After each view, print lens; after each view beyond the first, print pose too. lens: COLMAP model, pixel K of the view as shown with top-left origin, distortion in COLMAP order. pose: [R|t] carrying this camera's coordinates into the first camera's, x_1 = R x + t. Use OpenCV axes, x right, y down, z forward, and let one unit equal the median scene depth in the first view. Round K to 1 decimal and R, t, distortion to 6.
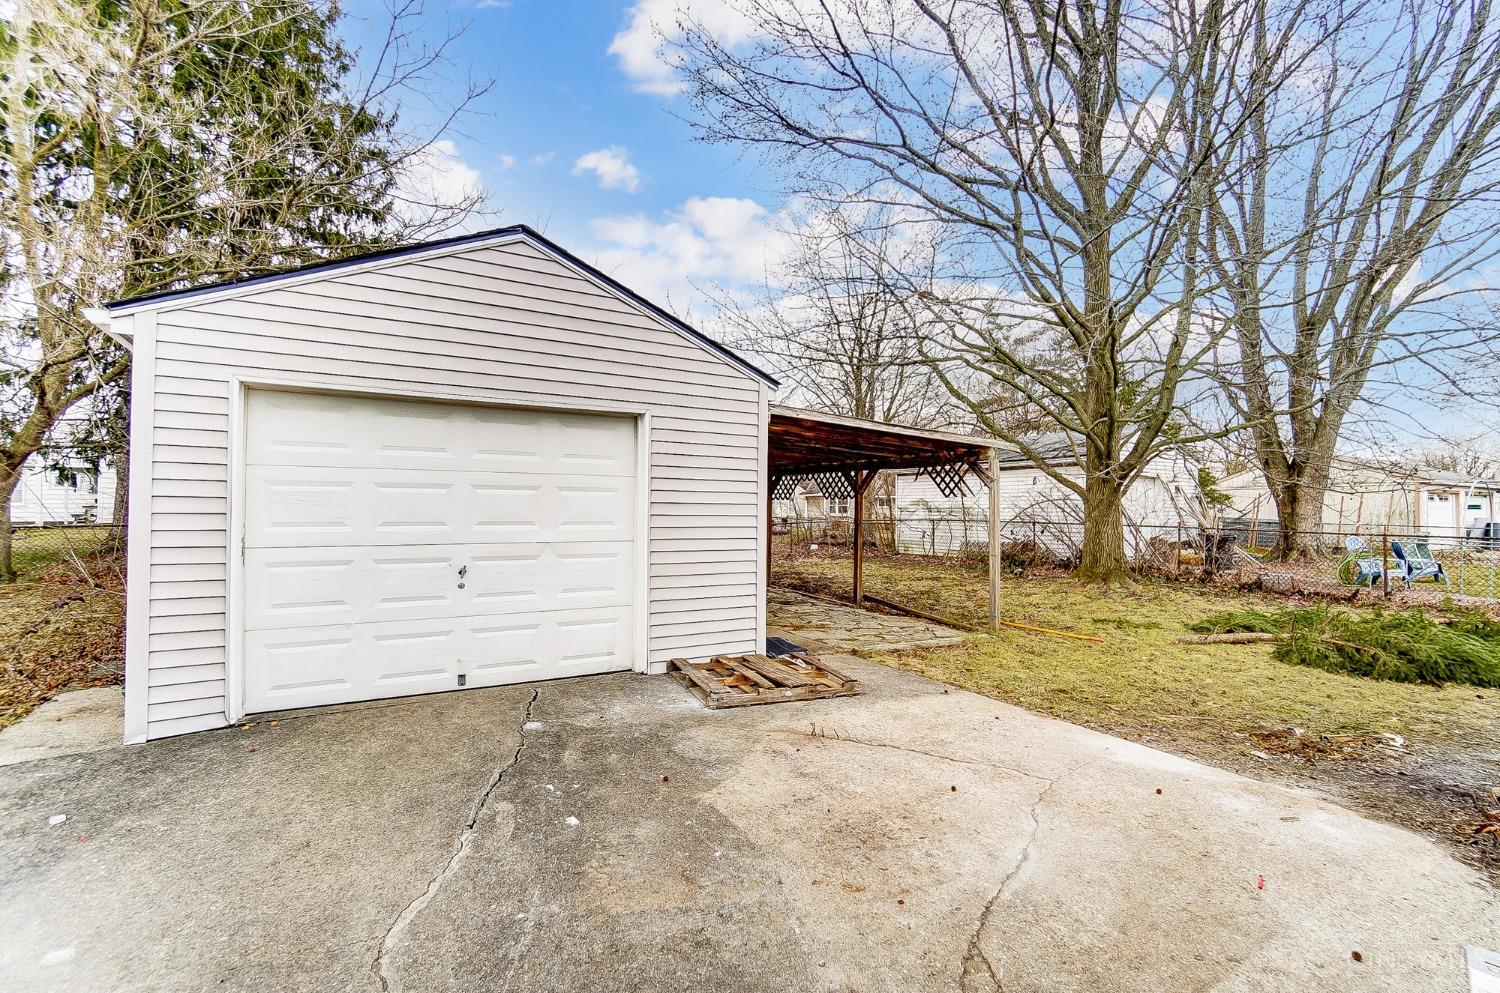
lens RADIAL K [[664.8, 0, 750.0], [0, 664.8, 496.5], [0, 0, 1]] dist [-0.001222, -0.000479]
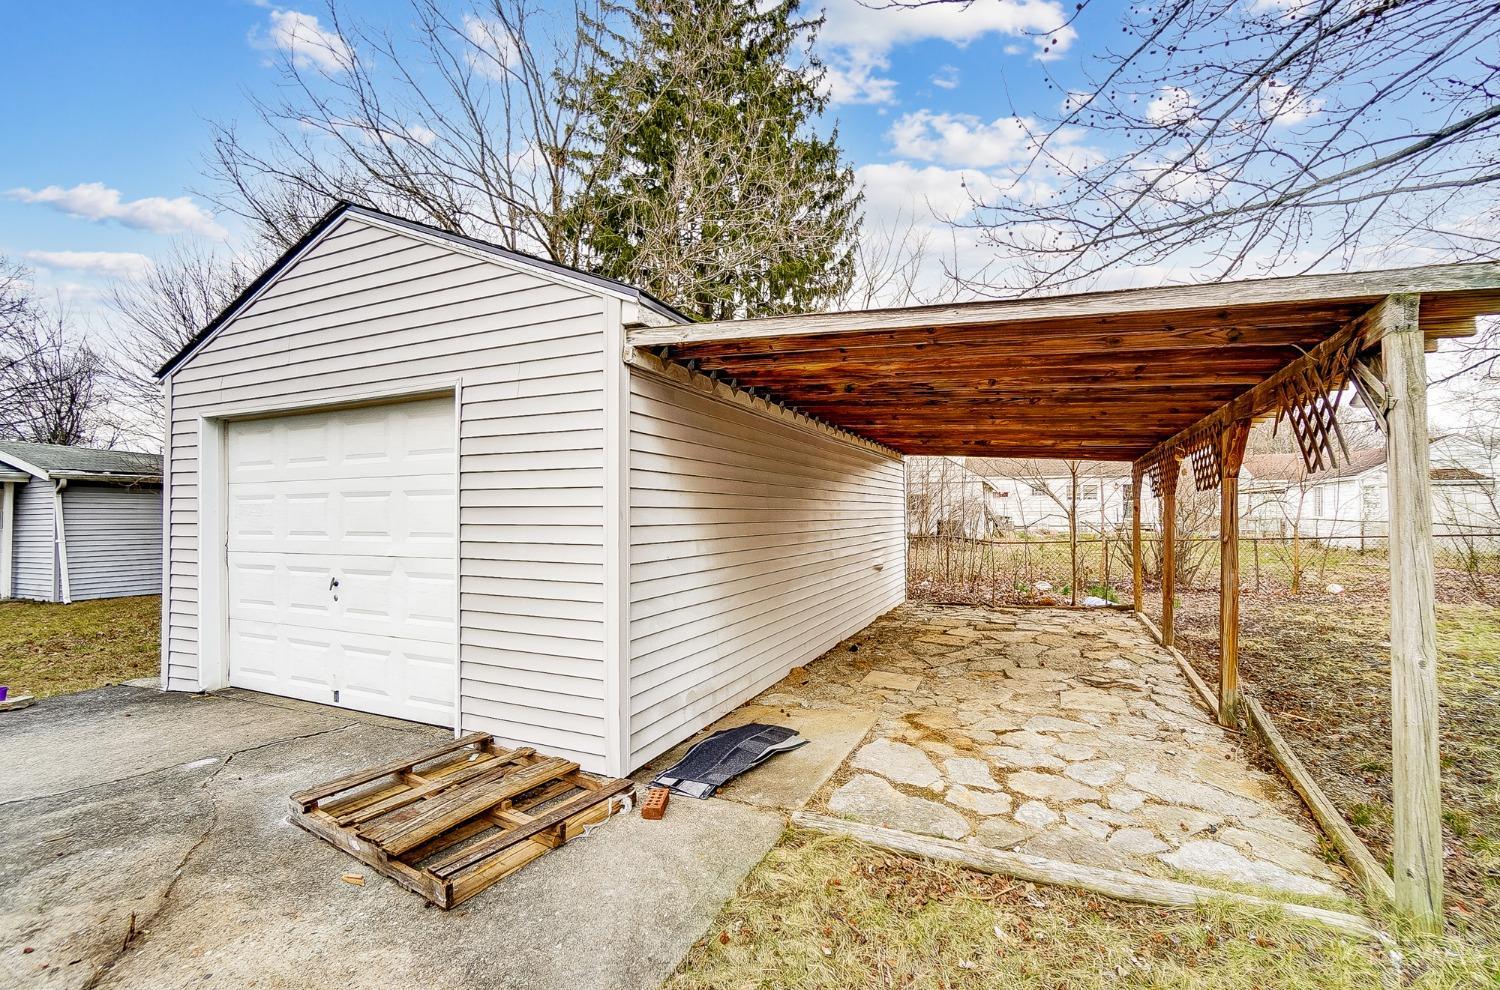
lens RADIAL K [[655.4, 0, 747.8], [0, 655.4, 519.5], [0, 0, 1]] dist [-0.000606, 0.000033]
pose [[0.569281, -0.010863, -0.822071, 0.746867], [0.019151, 0.999817, 0.000050, 0.034549], [0.821920, -0.015772, 0.569385, 1.033846]]
